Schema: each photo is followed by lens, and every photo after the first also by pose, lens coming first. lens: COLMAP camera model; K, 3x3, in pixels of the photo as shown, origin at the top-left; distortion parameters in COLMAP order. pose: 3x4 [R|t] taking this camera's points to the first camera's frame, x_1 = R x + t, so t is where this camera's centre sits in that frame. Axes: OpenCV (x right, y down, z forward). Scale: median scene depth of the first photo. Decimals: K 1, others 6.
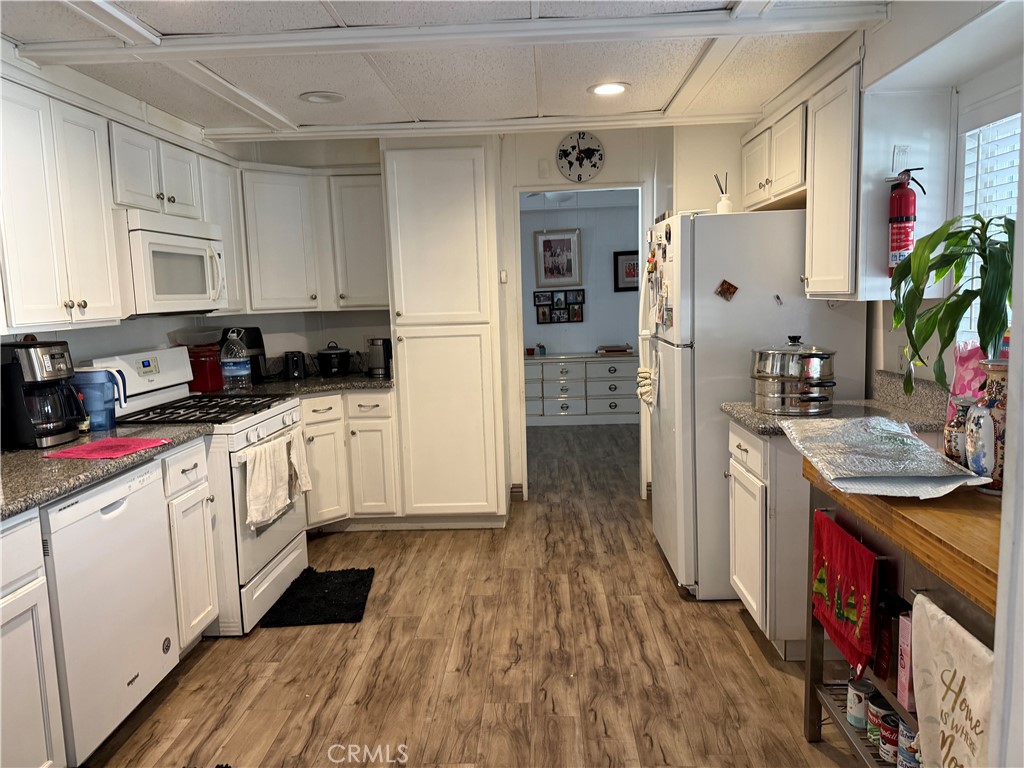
lens RADIAL K [[710.7, 0, 512.0], [0, 710.7, 384.0], [0, 0, 1]] dist [0.116495, -0.185360]
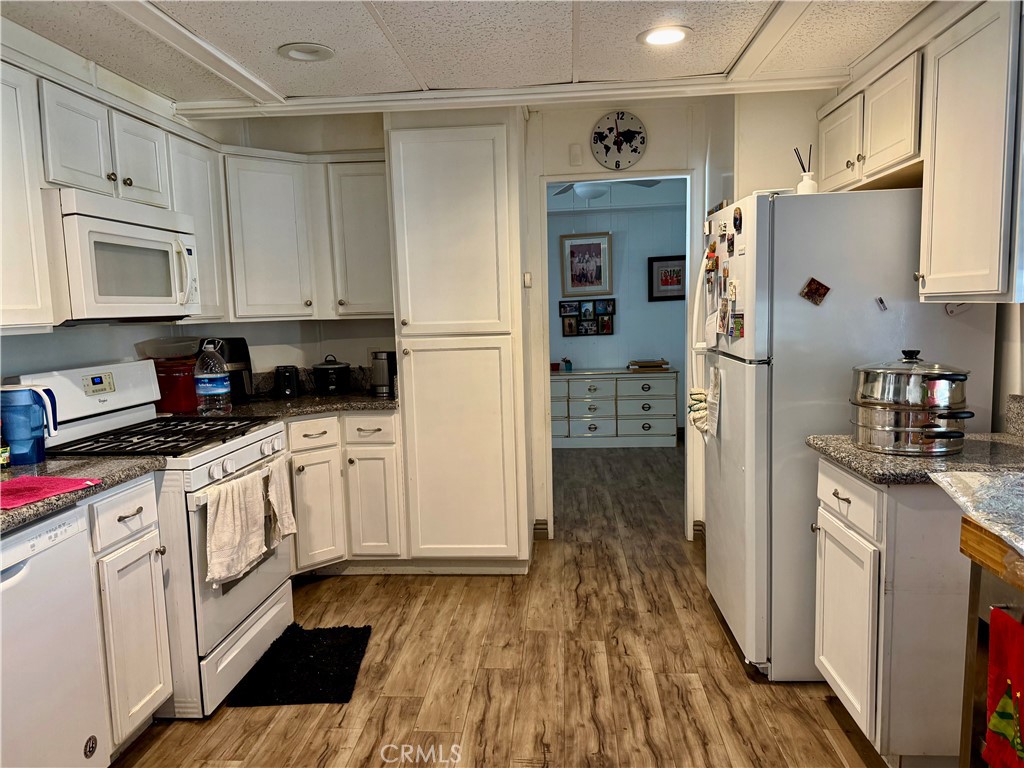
lens RADIAL K [[724.9, 0, 512.0], [0, 724.9, 384.0], [0, 0, 1]] dist [0.129016, -0.201397]
pose [[0.999548, 0.006299, -0.029402, -0.005364], [-0.006900, 0.999768, -0.020397, -0.009838], [0.029267, 0.020591, 0.999360, 0.165396]]
